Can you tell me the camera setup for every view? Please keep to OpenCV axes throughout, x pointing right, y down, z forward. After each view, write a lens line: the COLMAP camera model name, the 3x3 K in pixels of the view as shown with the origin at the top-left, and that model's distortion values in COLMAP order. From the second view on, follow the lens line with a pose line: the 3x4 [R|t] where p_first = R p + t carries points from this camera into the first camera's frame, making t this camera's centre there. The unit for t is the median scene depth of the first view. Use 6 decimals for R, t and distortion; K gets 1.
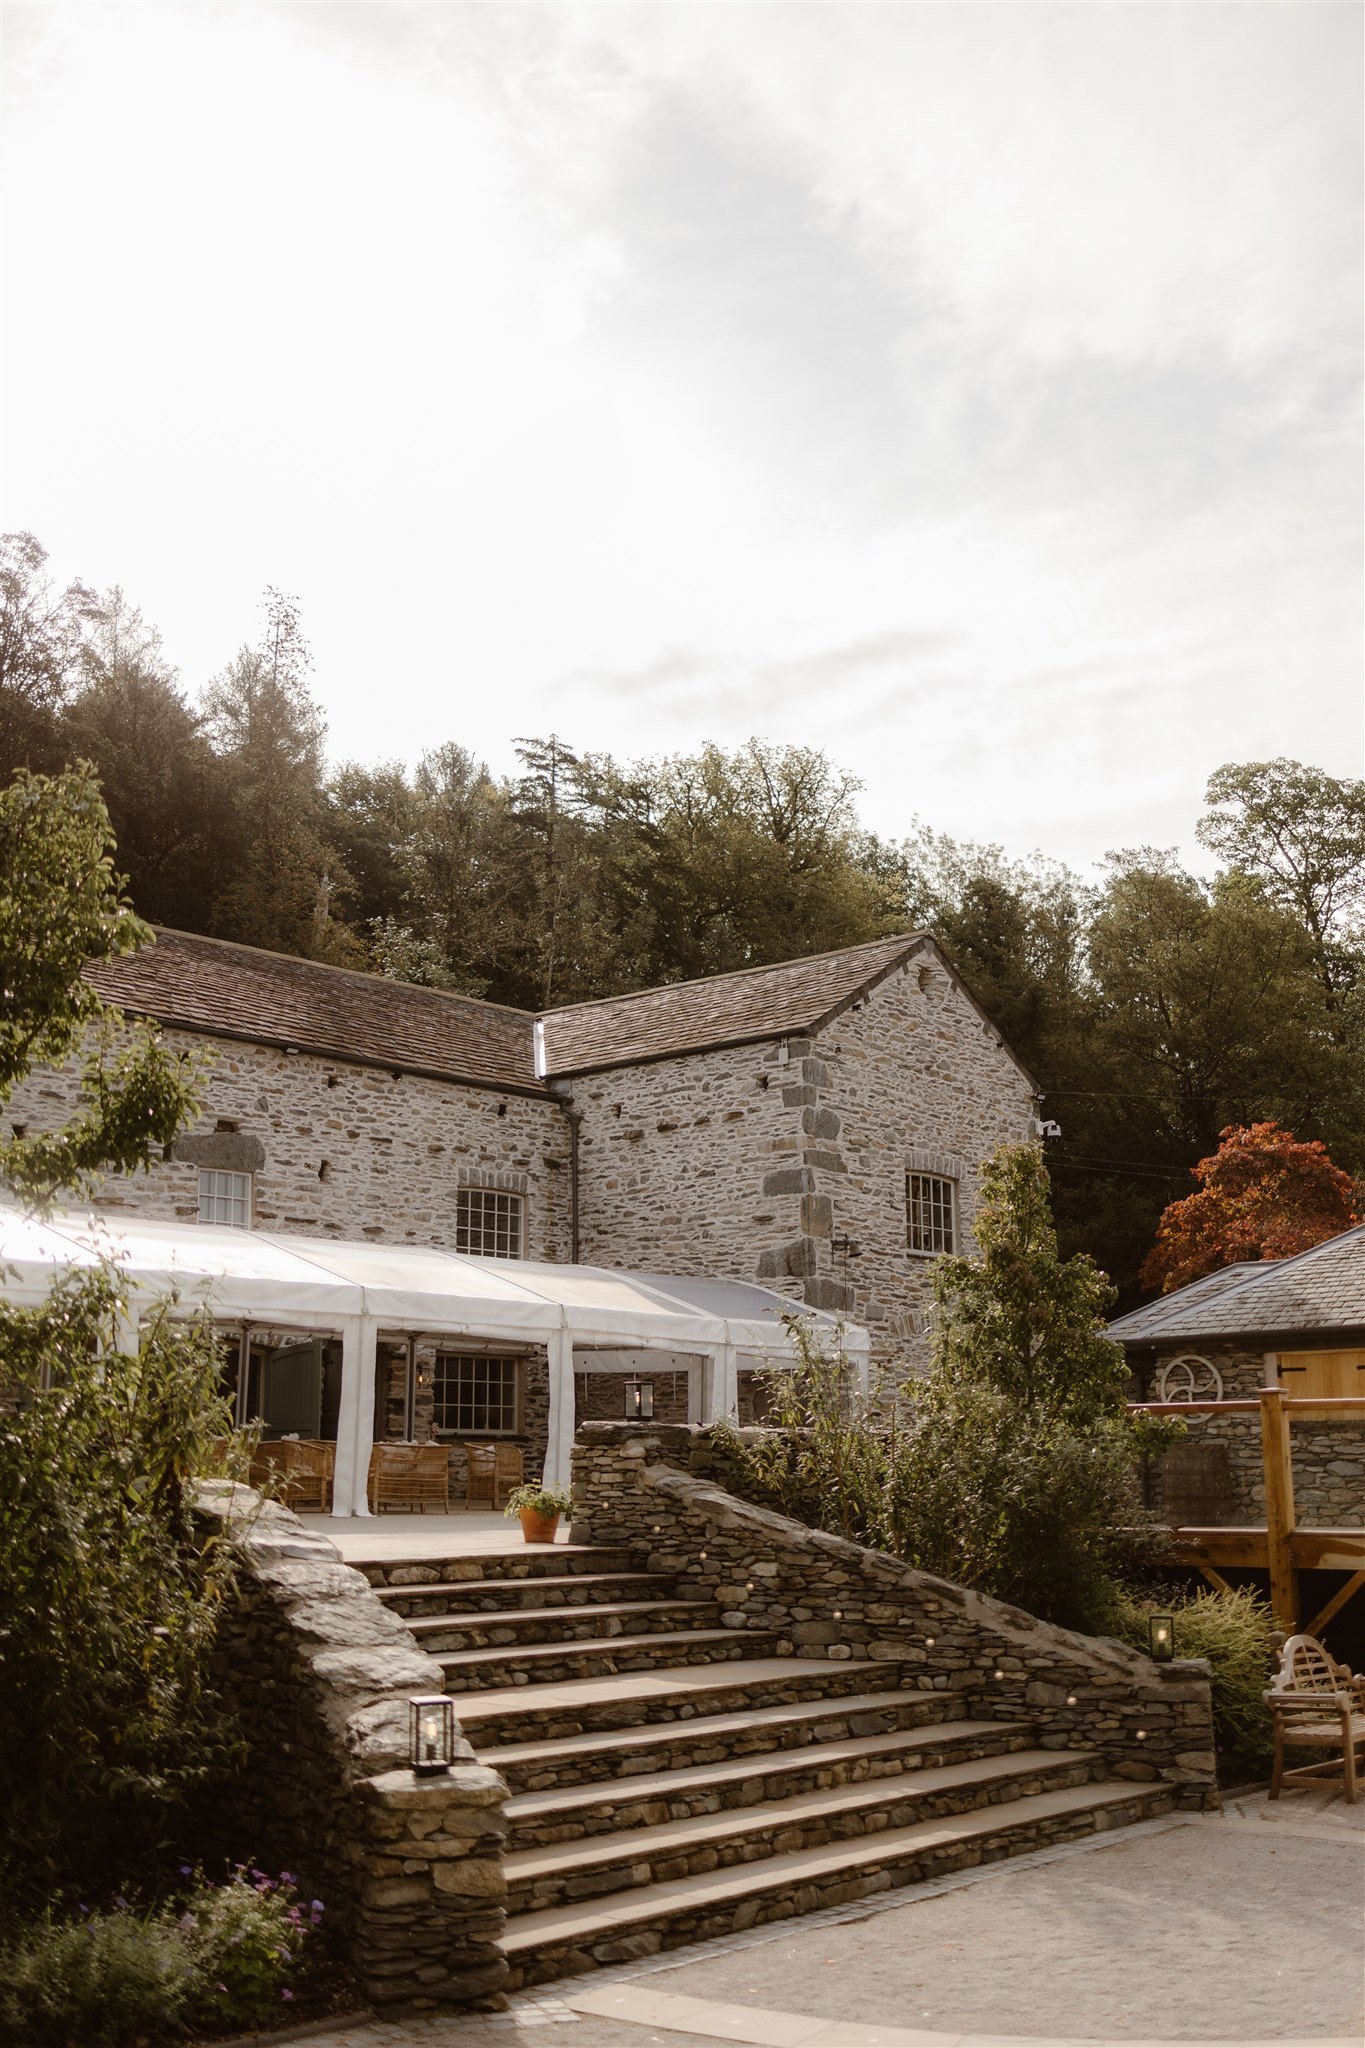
lens RADIAL K [[2125.6, 0, 694.9], [0, 2125.6, 1029.3], [0, 0, 1]] dist [0.025331, 0.000000]
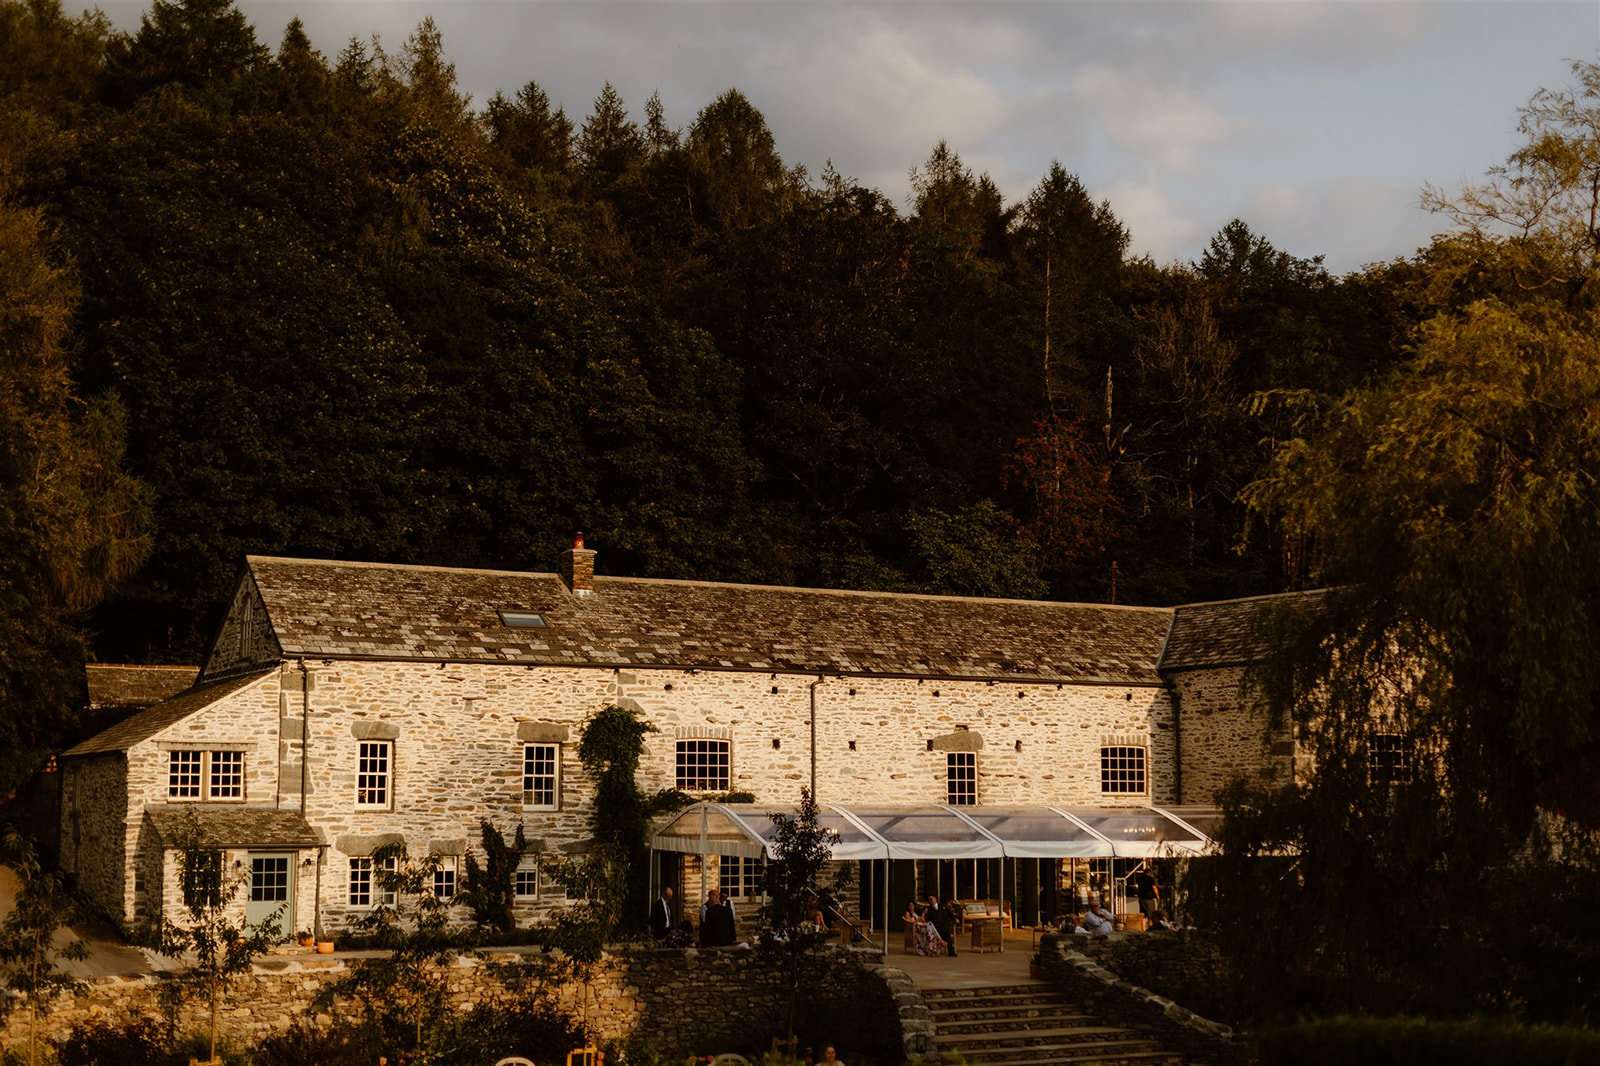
lens RADIAL K [[2285.1, 0, 799.7], [0, 2285.1, 529.4], [0, 0, 1]] dist [-0.010885, 0.000000]
pose [[0.933549, -0.036413, -0.356595, 0.329768], [0.067909, 0.994777, 0.076201, -0.260468], [0.351958, -0.095353, 0.931146, -0.798663]]
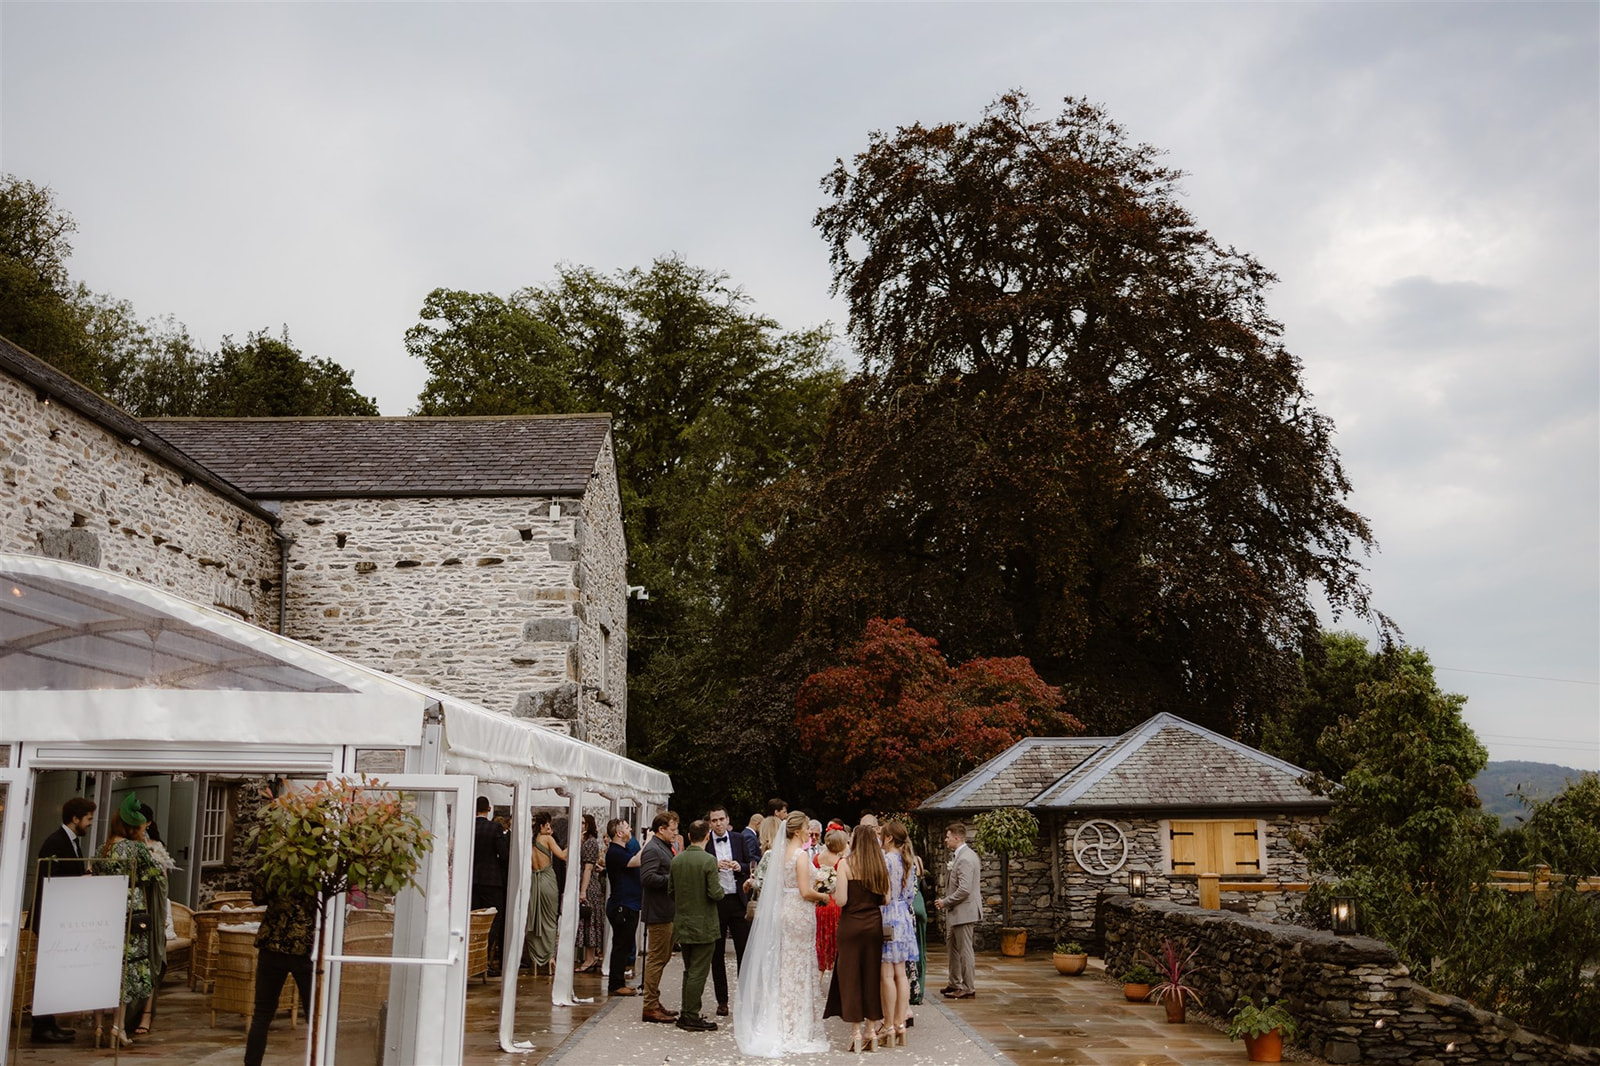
lens RADIAL K [[1584.9, 0, 795.4], [0, 1584.9, 530.9], [0, 0, 1]] dist [-0.011643, 0.000000]
pose [[0.771298, 0.119133, 0.625226, -0.359774], [-0.135024, 0.990594, -0.022181, 0.022659], [-0.621987, -0.067312, 0.780129, 0.291599]]
